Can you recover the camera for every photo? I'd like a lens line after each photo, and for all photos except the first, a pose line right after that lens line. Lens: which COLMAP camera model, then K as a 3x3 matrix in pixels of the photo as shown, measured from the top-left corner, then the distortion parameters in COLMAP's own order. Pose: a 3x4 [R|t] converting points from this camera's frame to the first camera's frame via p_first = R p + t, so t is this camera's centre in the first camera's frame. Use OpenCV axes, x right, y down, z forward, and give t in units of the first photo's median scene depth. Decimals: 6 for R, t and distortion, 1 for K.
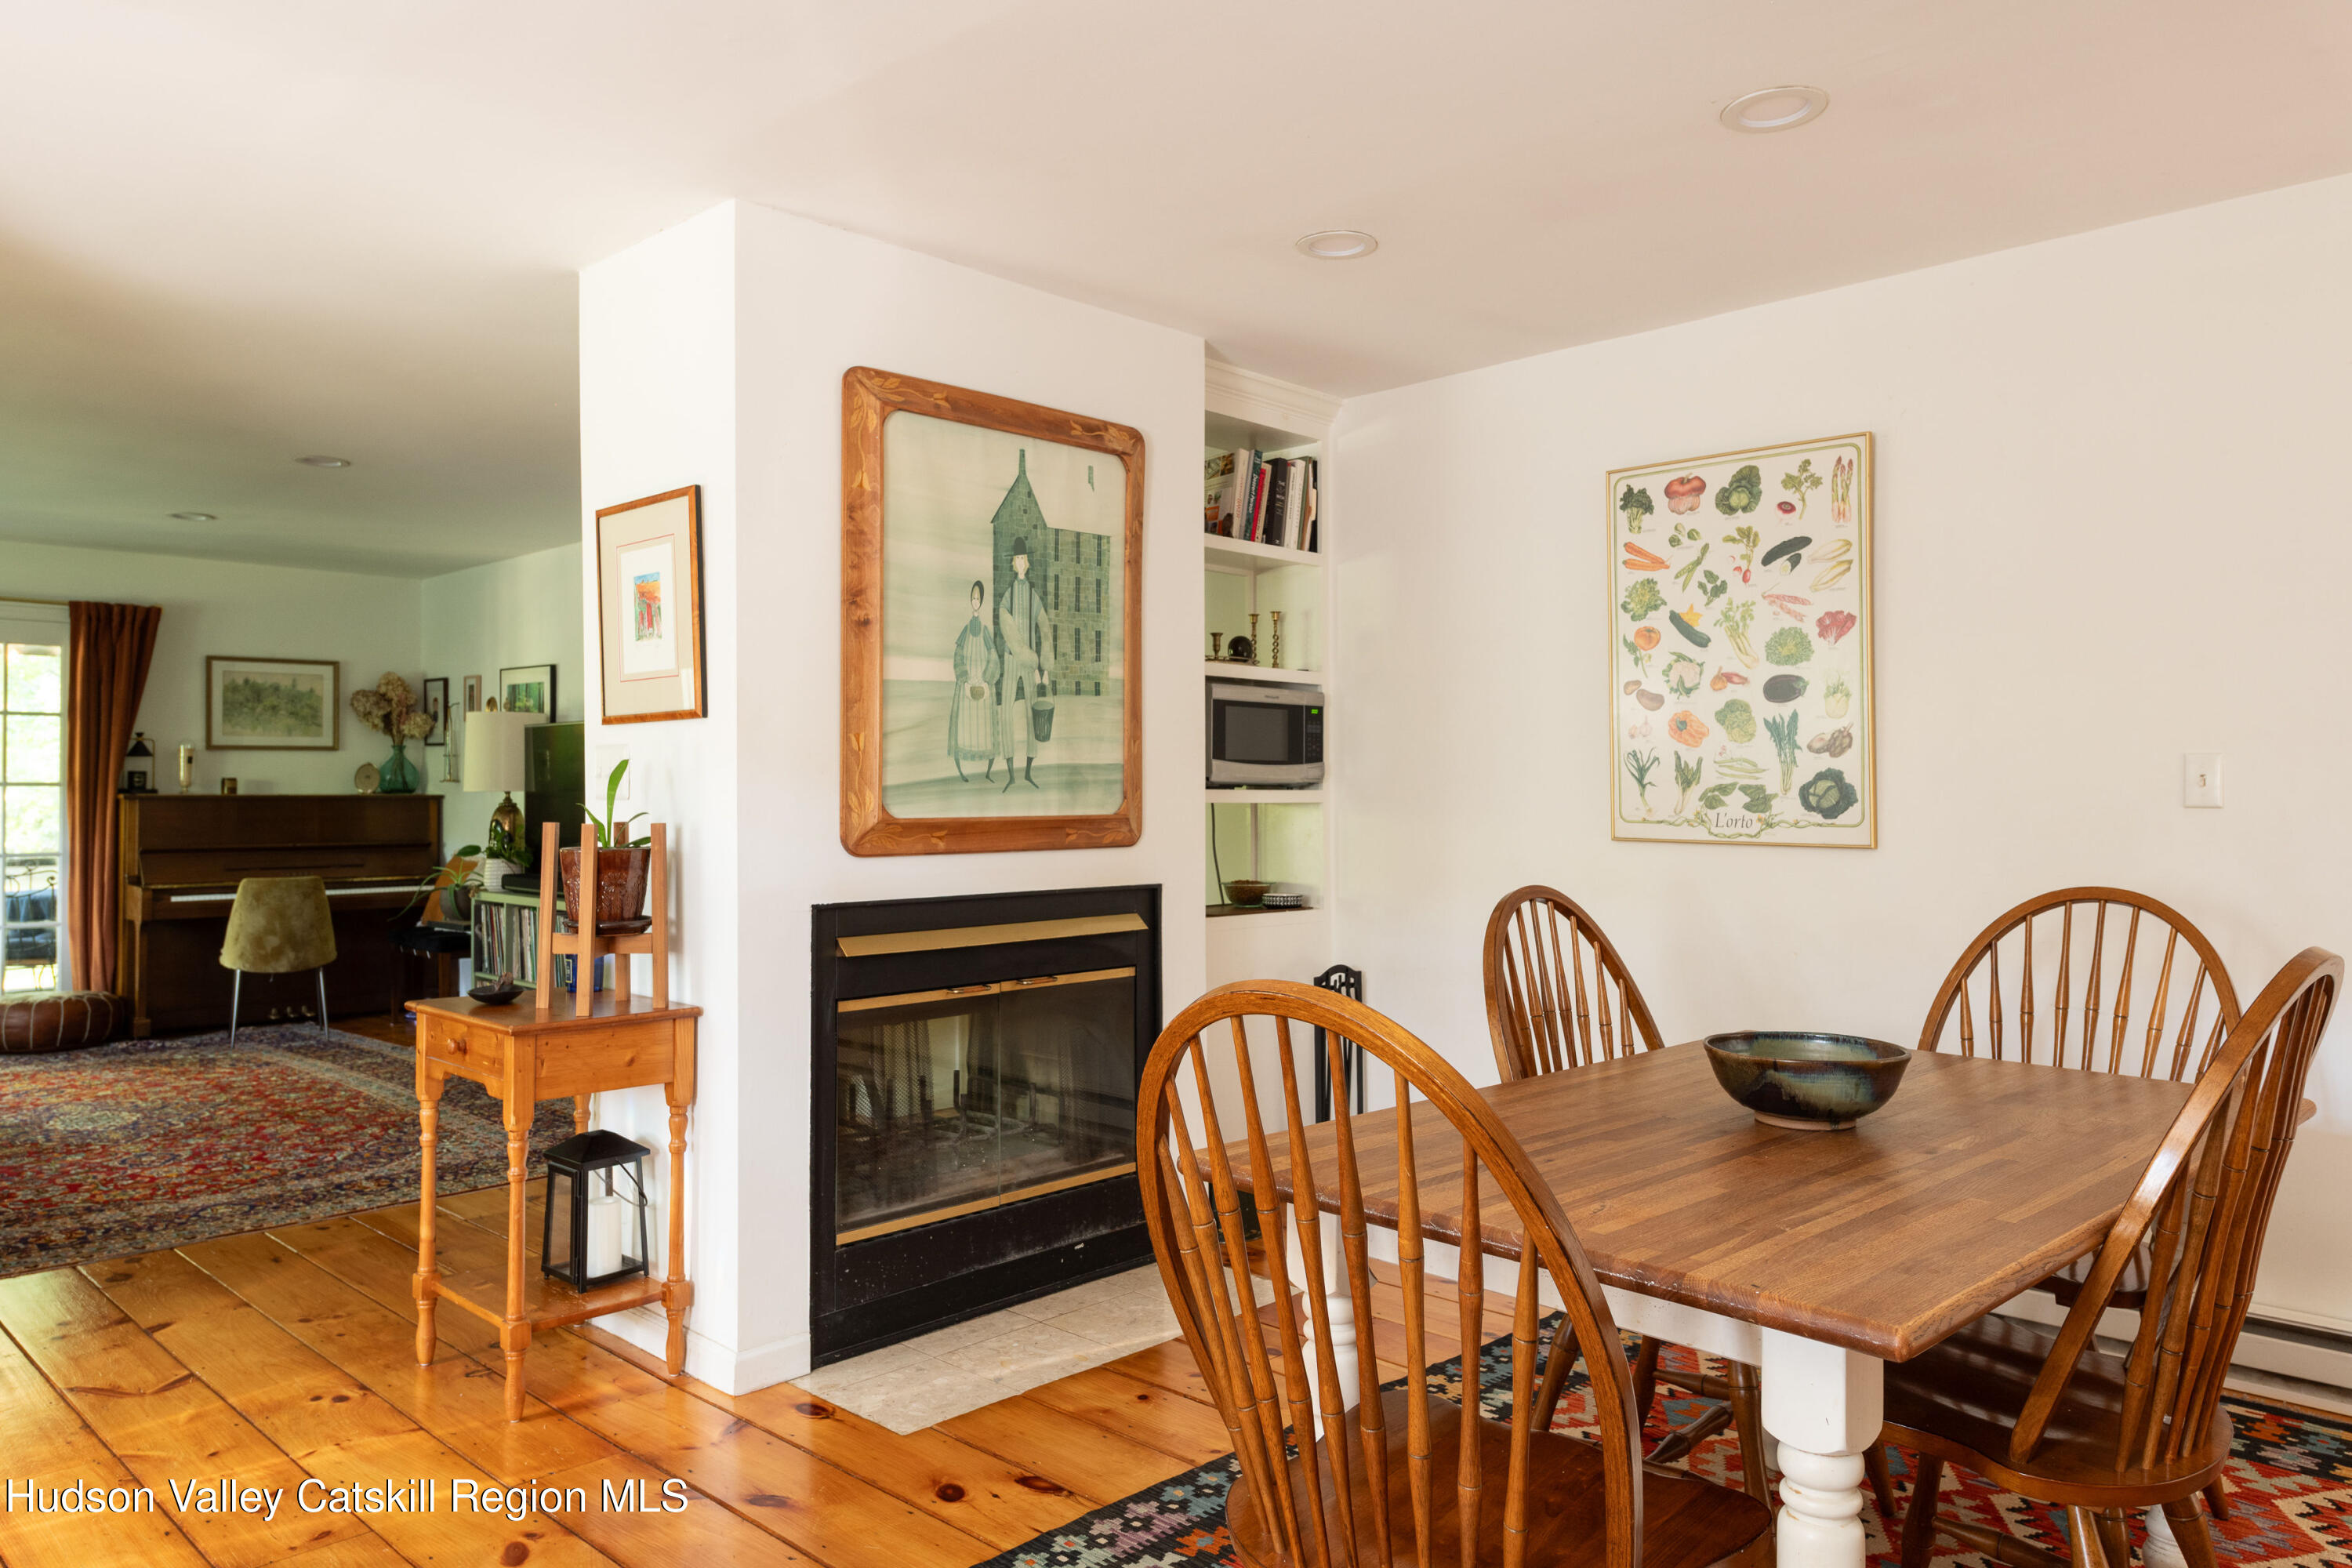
lens RADIAL K [[1557.0, 0, 1193.0], [0, 1557.0, 765.4], [0, 0, 1]] dist [0.028032, -0.024254]
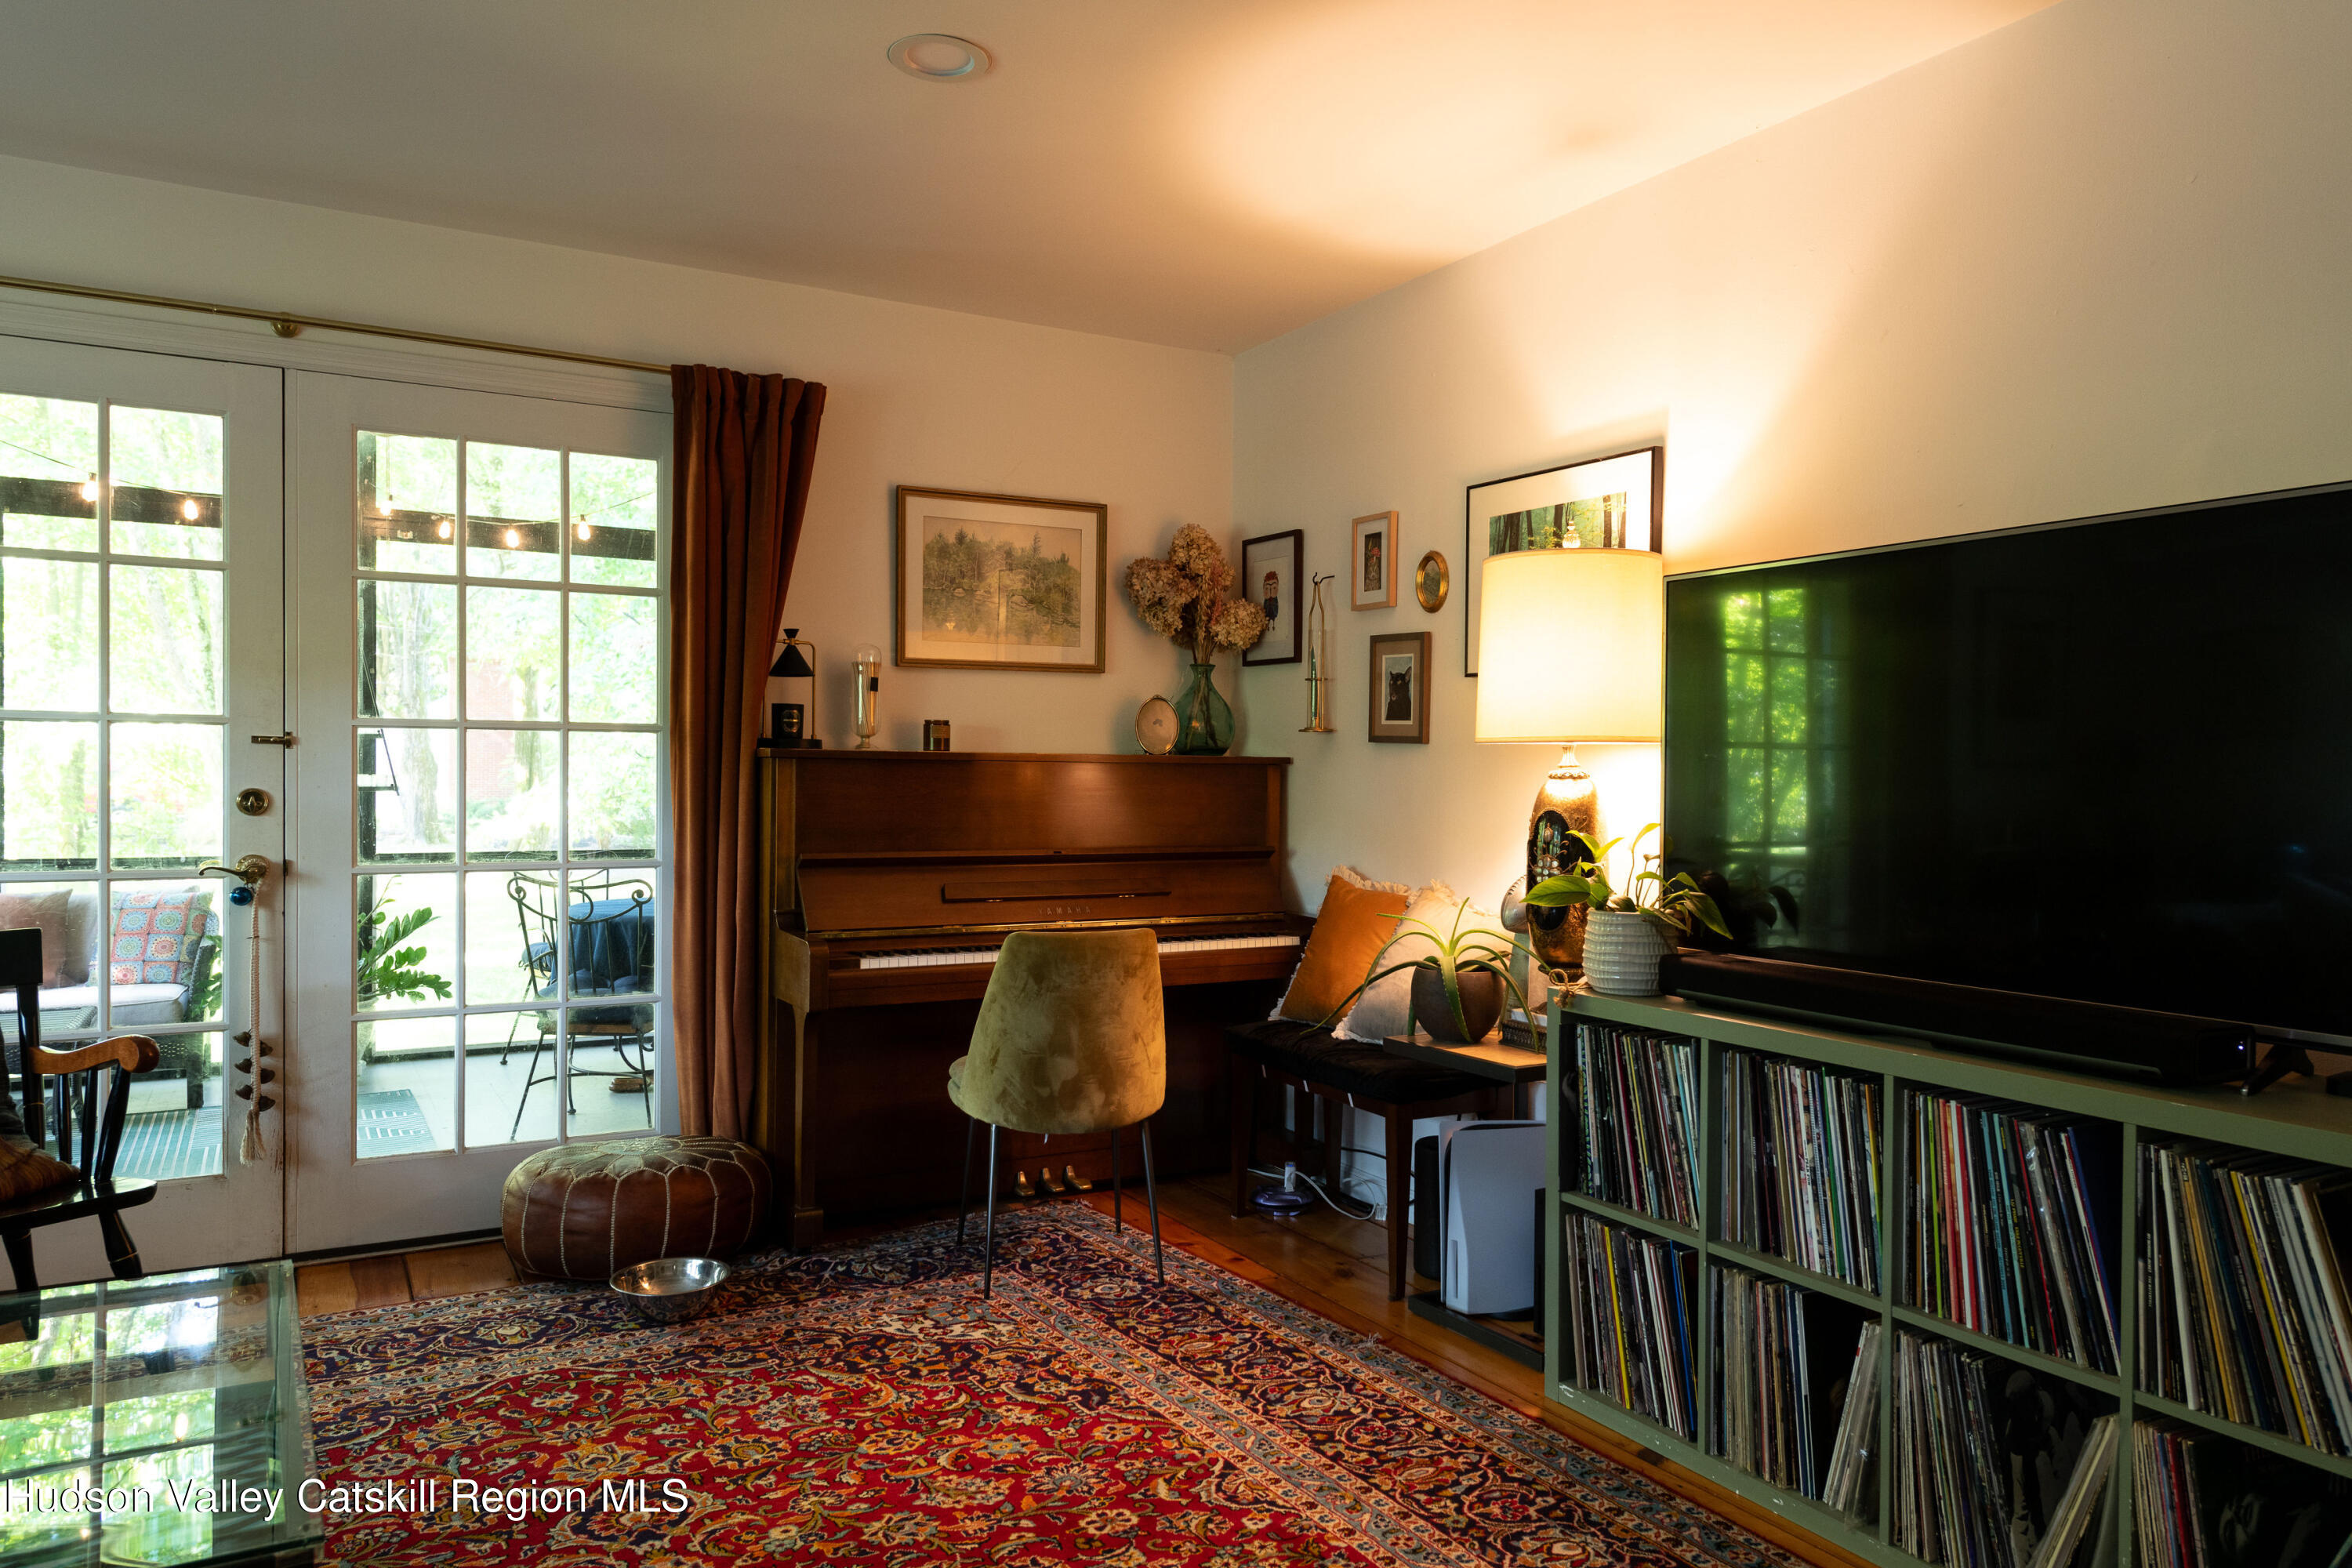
lens RADIAL K [[1578.1, 0, 1222.1], [0, 1578.1, 782.7], [0, 0, 1]] dist [0.001132, -0.002520]
pose [[0.963503, 0.009340, -0.267535, -0.384112], [-0.003927, 0.999777, 0.020760, 0.017435], [0.267670, -0.018952, 0.963324, 0.521696]]
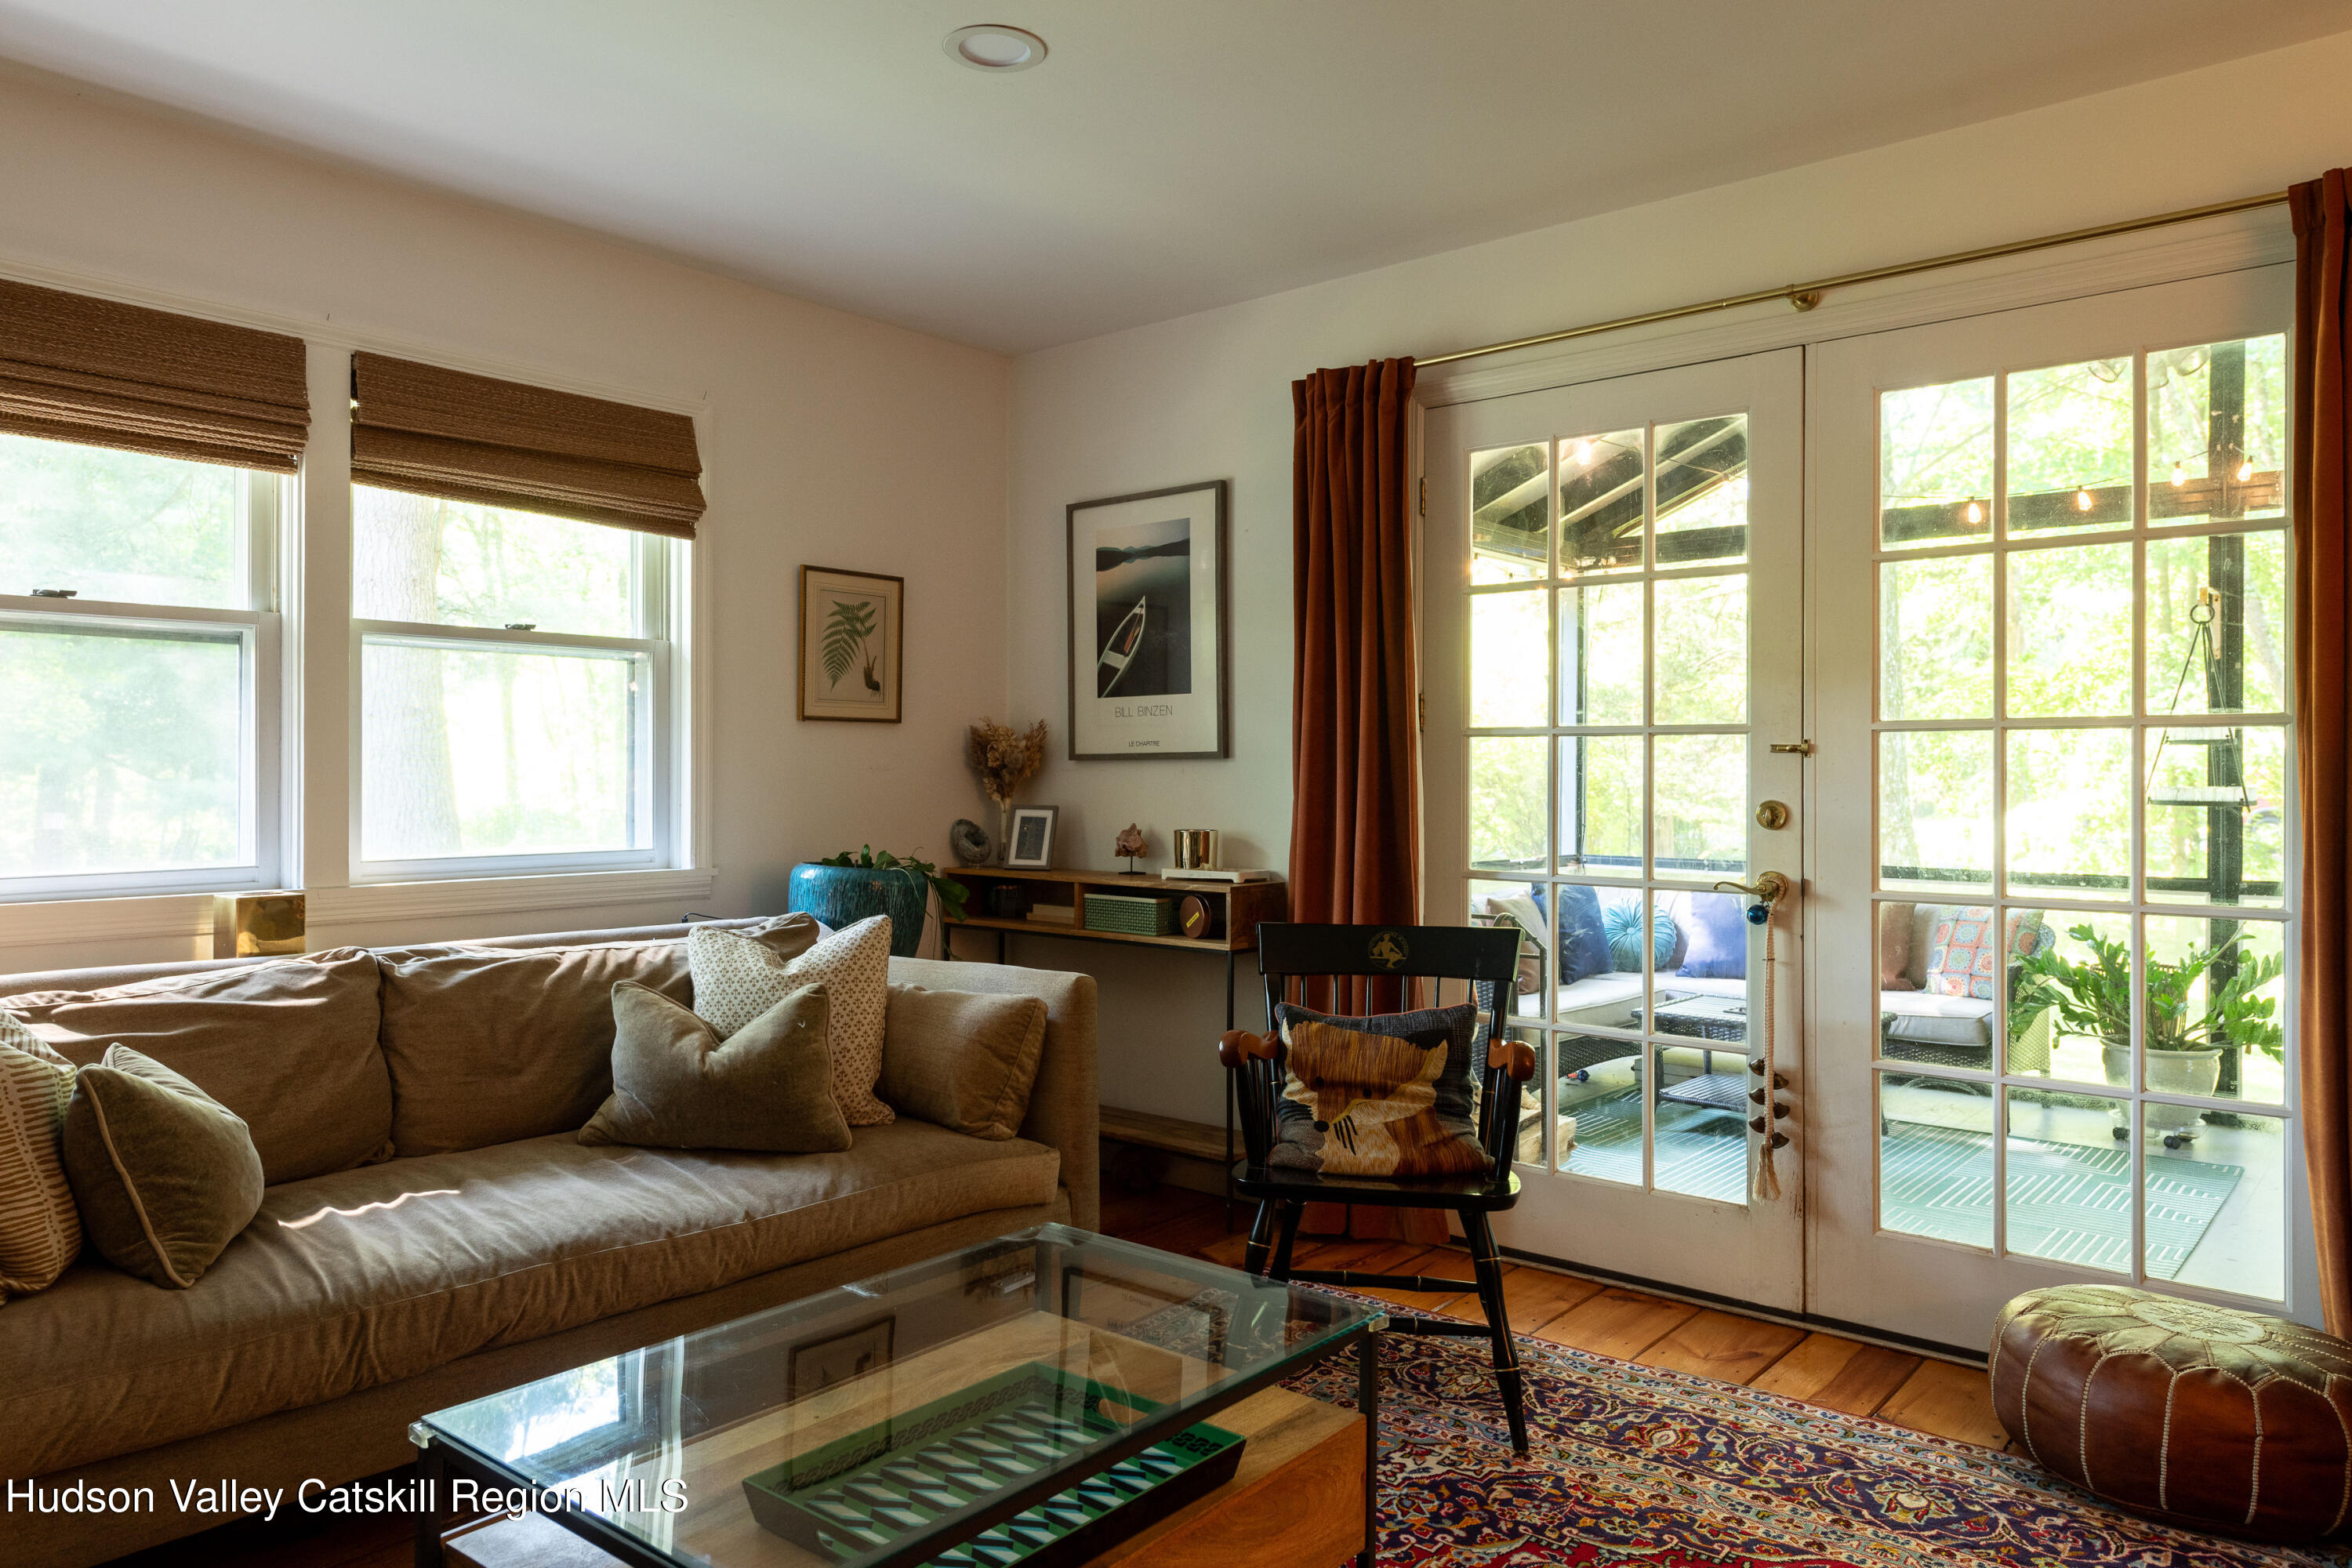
lens RADIAL K [[1557.0, 0, 1193.0], [0, 1557.0, 765.4], [0, 0, 1]] dist [0.028032, -0.024254]
pose [[0.062747, -0.005543, -0.998014, -0.364420], [0.012821, 0.999907, -0.004747, 0.019921], [0.997947, -0.012497, 0.062812, 0.690125]]
